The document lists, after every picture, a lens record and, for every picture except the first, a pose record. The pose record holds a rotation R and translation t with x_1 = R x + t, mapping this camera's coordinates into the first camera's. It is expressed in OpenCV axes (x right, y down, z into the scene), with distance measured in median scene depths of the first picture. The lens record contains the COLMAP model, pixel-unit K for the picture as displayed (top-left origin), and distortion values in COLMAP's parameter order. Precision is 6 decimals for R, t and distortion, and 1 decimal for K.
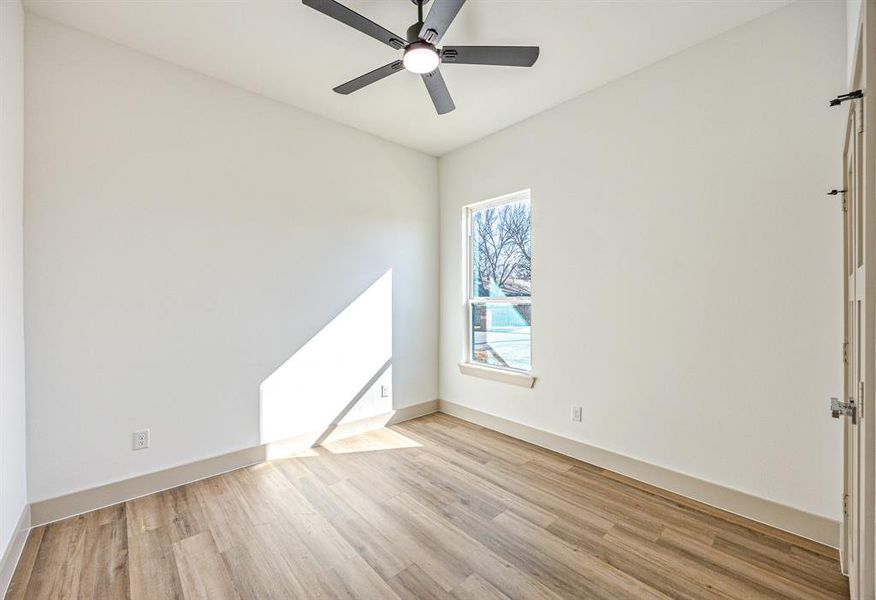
lens RADIAL K [[349.7, 0, 438.0], [0, 349.7, 300.0], [0, 0, 1]] dist [-0.000090, -0.000017]
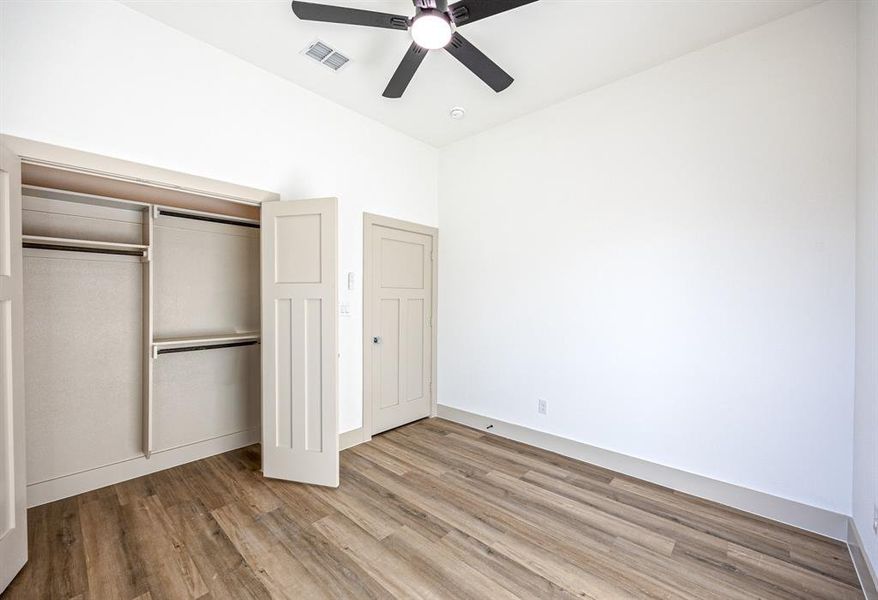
lens RADIAL K [[350.5, 0, 439.0], [0, 350.5, 300.0], [0, 0, 1]] dist [-0.000090, -0.000017]
pose [[-0.997393, -0.001557, -0.072147, -0.002997], [-0.002307, 0.999944, 0.010310, -0.006627], [0.072127, 0.010449, -0.997341, 1.964826]]
